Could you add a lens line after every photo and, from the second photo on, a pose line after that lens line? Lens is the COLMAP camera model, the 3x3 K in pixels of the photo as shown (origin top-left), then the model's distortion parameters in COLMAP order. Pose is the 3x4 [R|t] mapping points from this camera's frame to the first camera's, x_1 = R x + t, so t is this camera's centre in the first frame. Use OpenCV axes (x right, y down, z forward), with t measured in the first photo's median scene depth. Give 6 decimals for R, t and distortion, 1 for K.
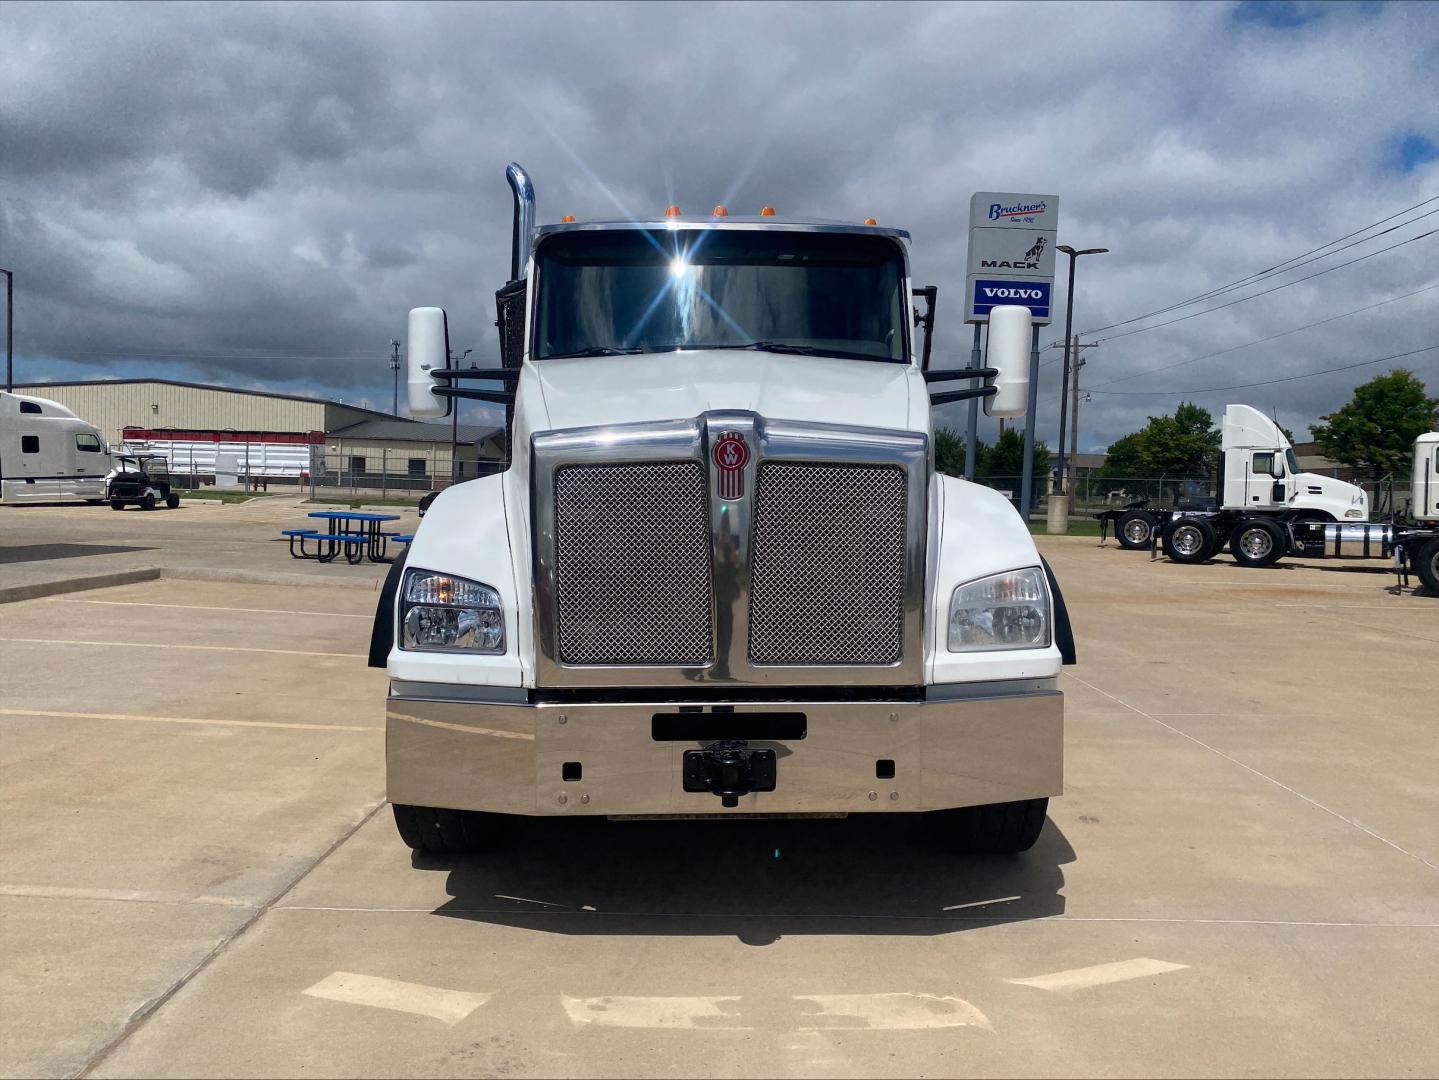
lens RADIAL K [[1111.8, 0, 731.7], [0, 1111.8, 565.9], [0, 0, 1]] dist [0.043386, -0.047238]
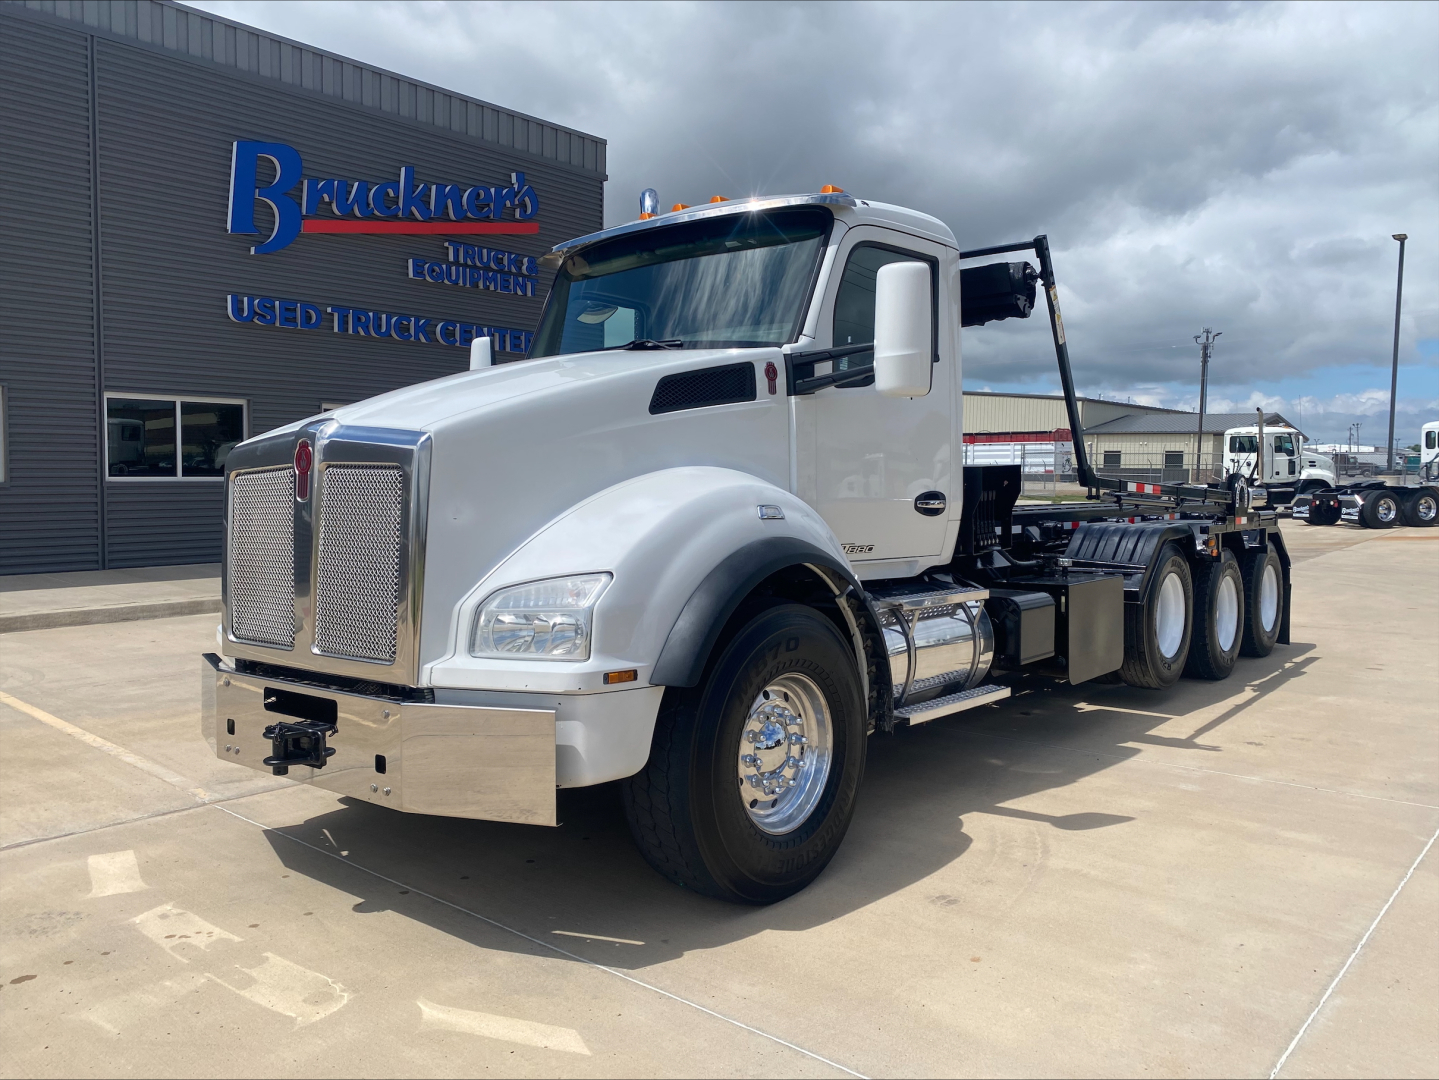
lens RADIAL K [[1111.8, 0, 731.7], [0, 1111.8, 565.9], [0, 0, 1]] dist [0.043386, -0.047238]
pose [[0.749018, 0.033607, -0.661697, 0.936062], [-0.030788, 0.999399, 0.015909, -0.022873], [0.661834, 0.008456, 0.749603, 0.395373]]
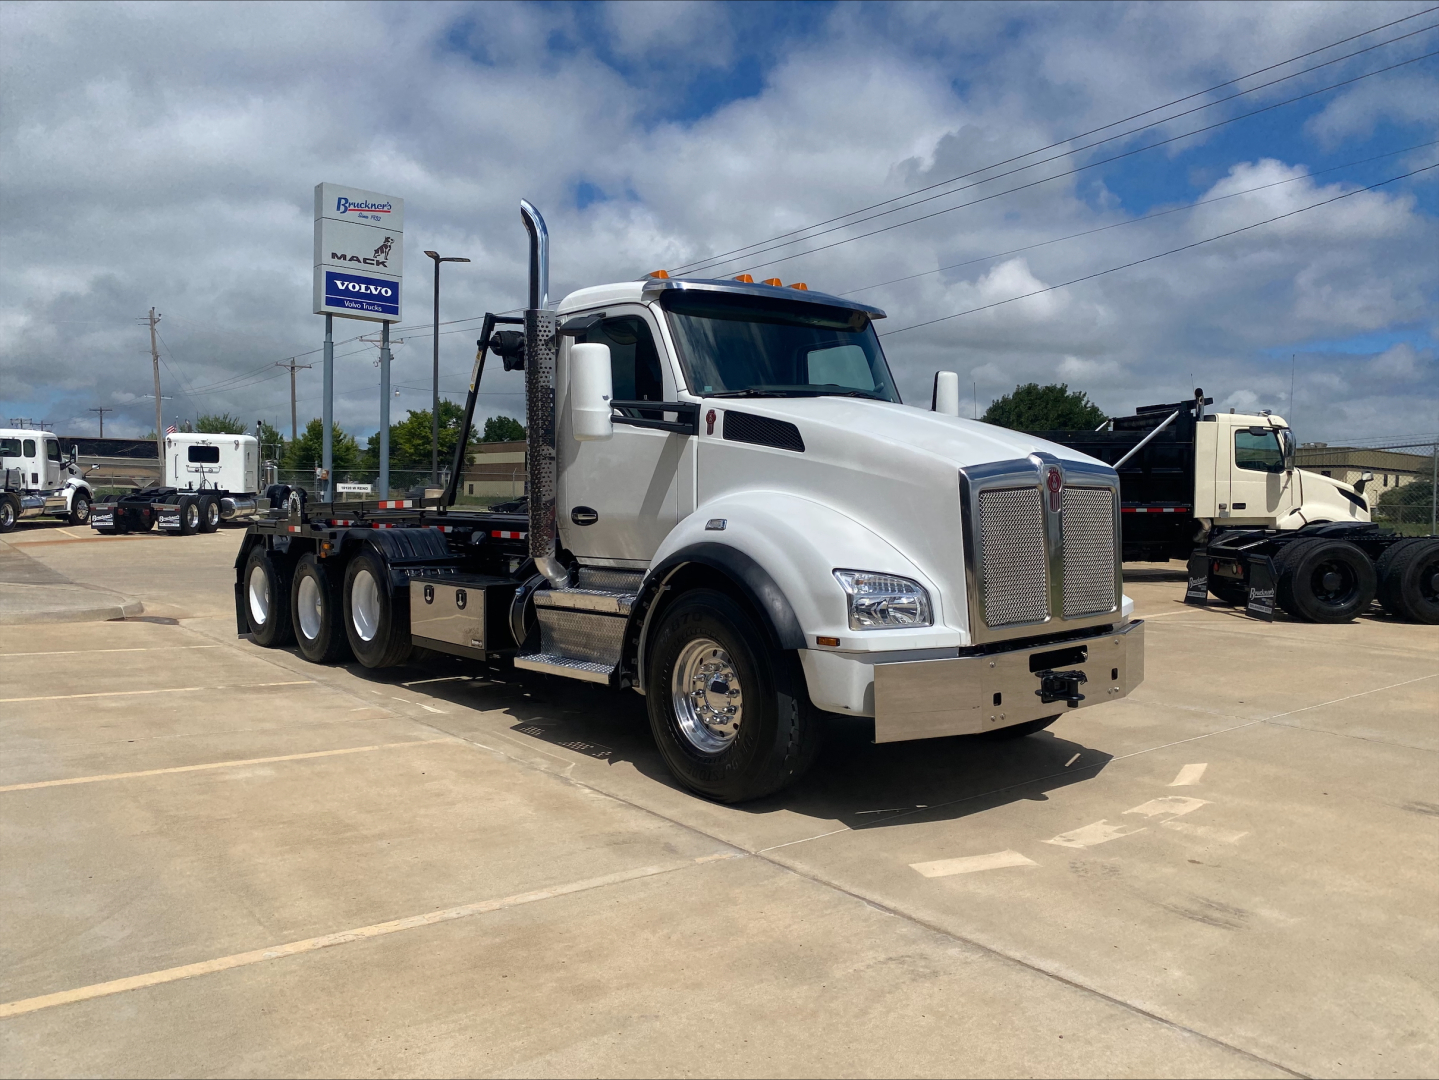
lens RADIAL K [[1111.8, 0, 731.7], [0, 1111.8, 565.9], [0, 0, 1]] dist [0.043386, -0.047238]
pose [[0.777319, -0.054791, 0.626716, -1.175117], [0.048728, 0.998451, 0.026852, -0.042544], [-0.627217, 0.009666, 0.778785, 0.062135]]
